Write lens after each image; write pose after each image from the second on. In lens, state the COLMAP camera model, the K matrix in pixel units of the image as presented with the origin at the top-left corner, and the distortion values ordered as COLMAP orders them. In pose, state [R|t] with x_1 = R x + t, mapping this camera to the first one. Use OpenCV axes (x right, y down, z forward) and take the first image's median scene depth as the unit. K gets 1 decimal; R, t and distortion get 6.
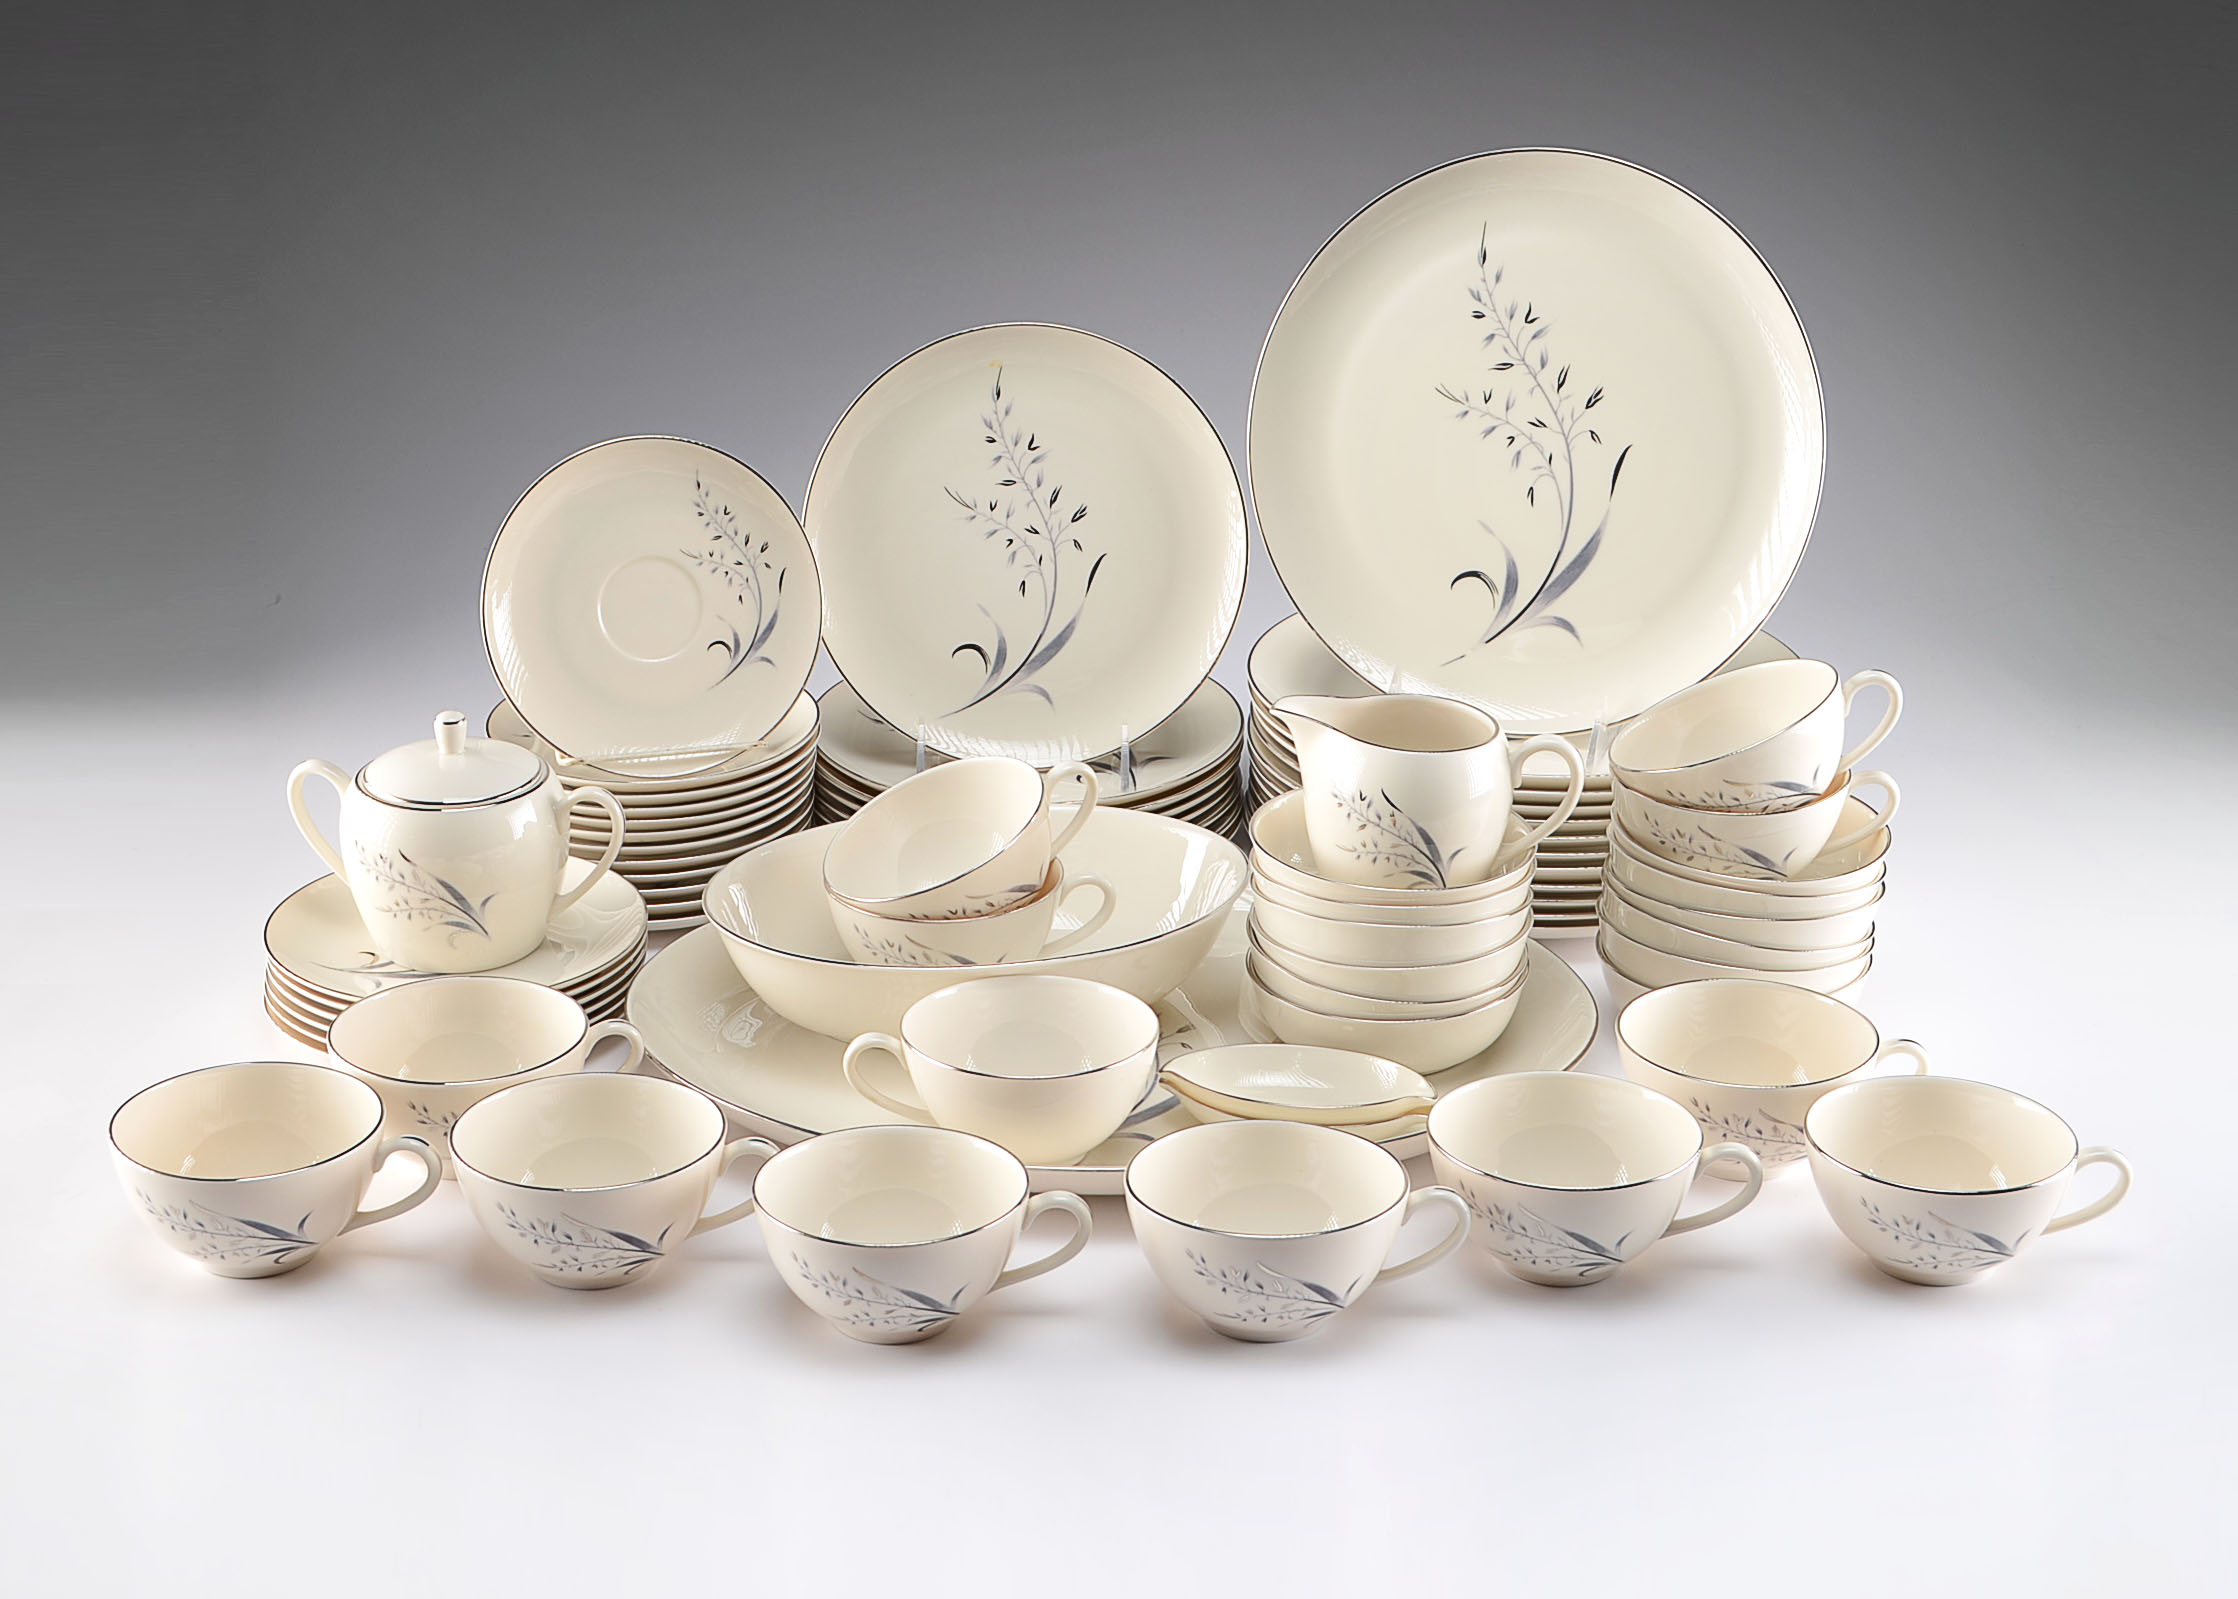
lens RADIAL K [[3035.7, 0, 1119.0], [0, 3035.7, 799.5], [0, 0, 1]] dist [-0.105524, -0.007474]
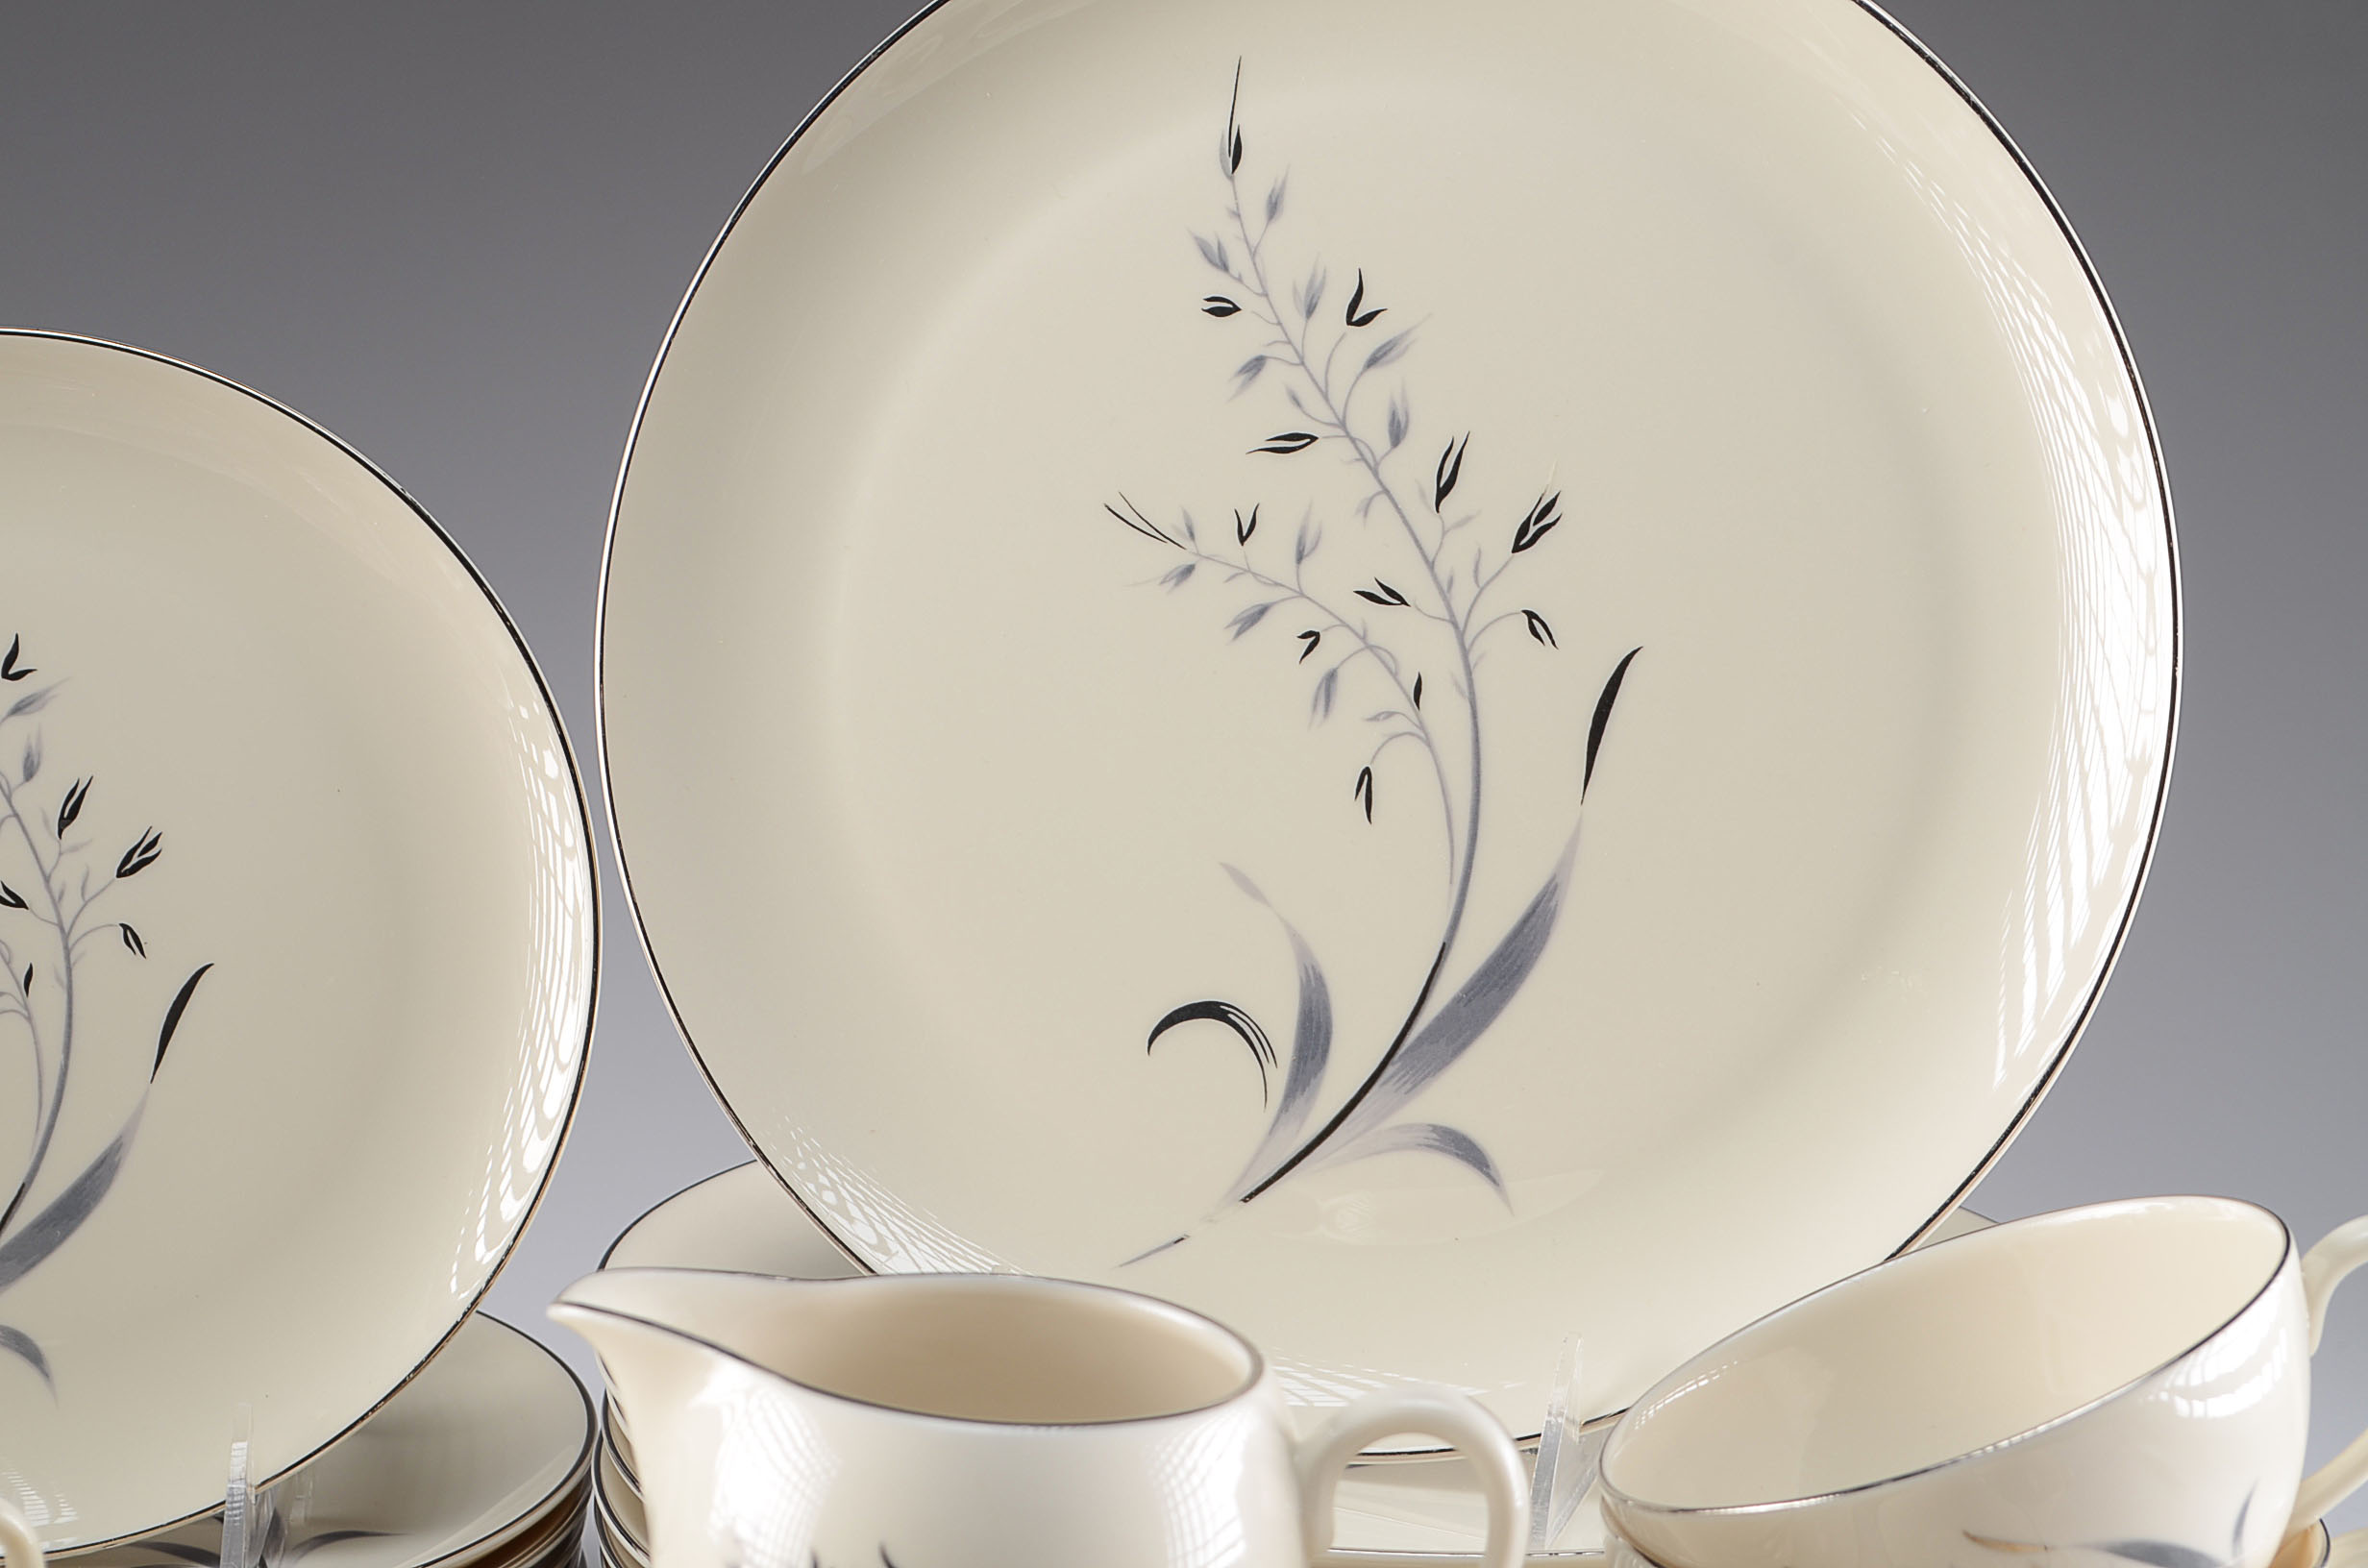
lens RADIAL K [[5391.9, 0, 1184.0], [0, 5391.9, 784.0], [0, 0, 1]] dist [-0.031316, 0.302787]
pose [[0.995744, 0.016104, 0.090742, 0.055931], [0.001079, 0.982511, -0.186200, 0.019442], [-0.092154, 0.185506, 0.978312, 0.369987]]
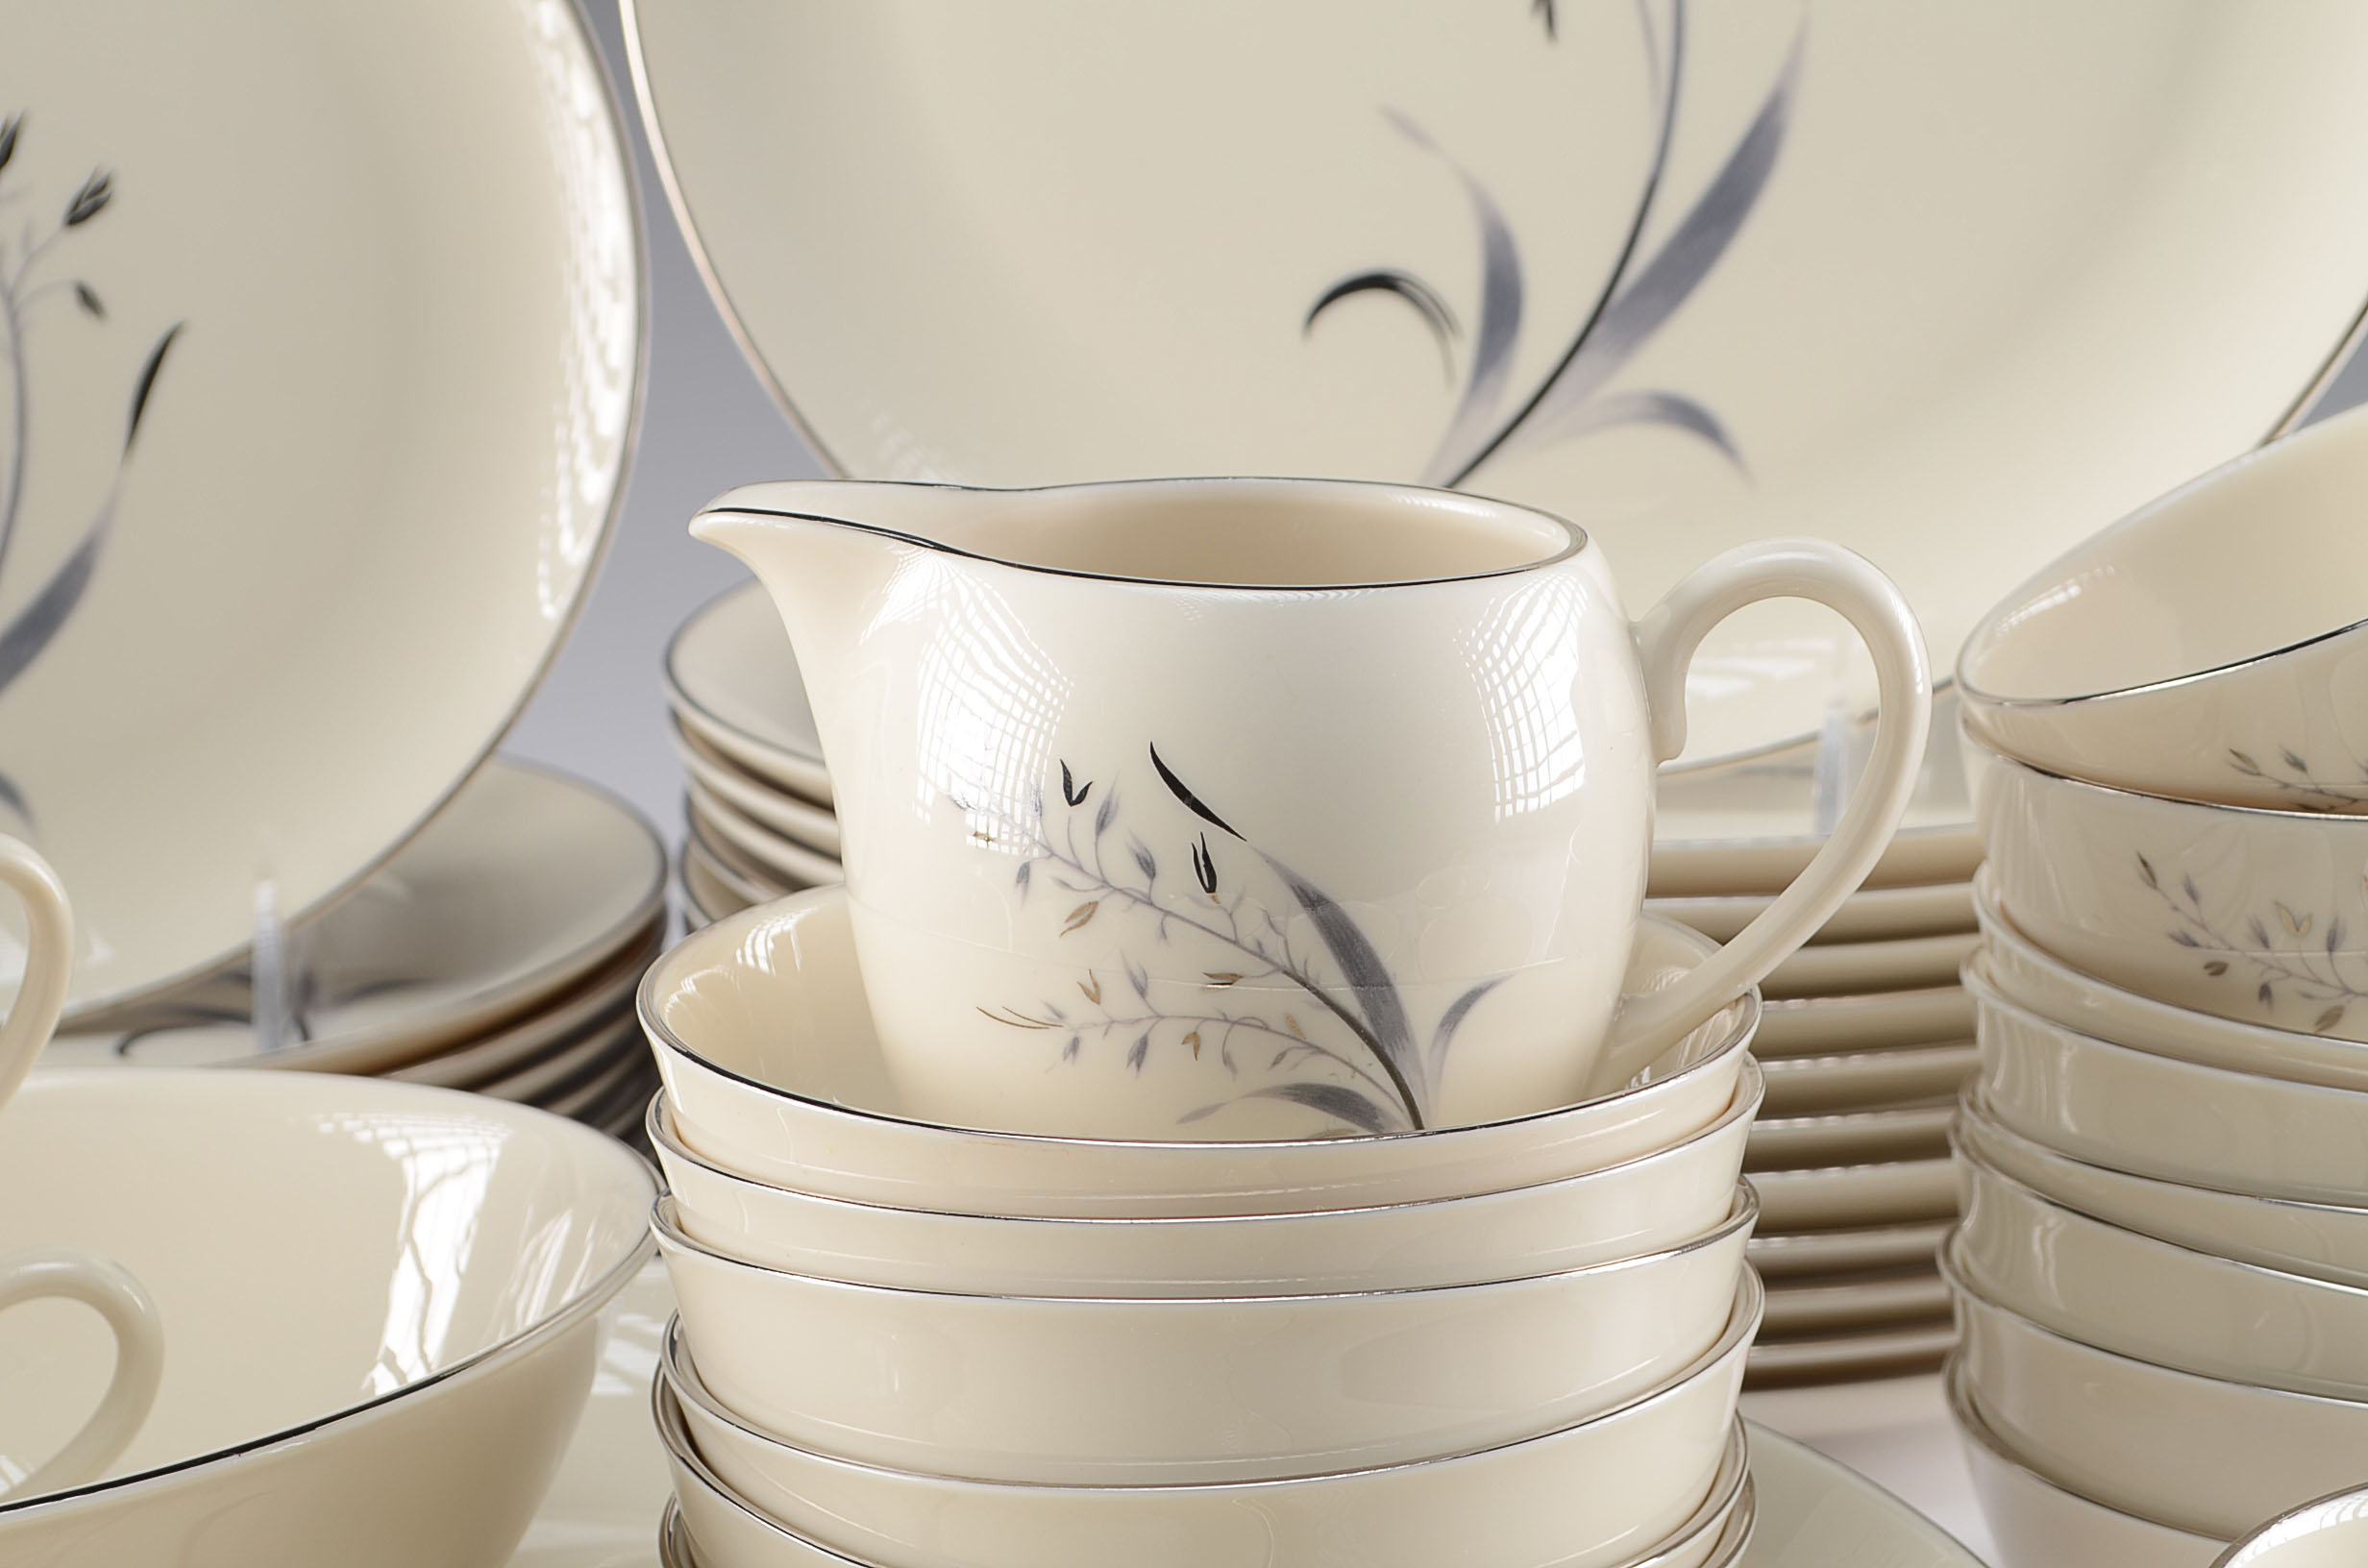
lens RADIAL K [[5391.9, 0, 1184.0], [0, 5391.9, 784.0], [0, 0, 1]] dist [-0.031316, 0.302787]
pose [[0.991869, -0.055554, 0.114496, 0.033005], [0.071040, 0.988165, -0.135954, 0.049505], [-0.105588, 0.142983, 0.984077, 0.480137]]
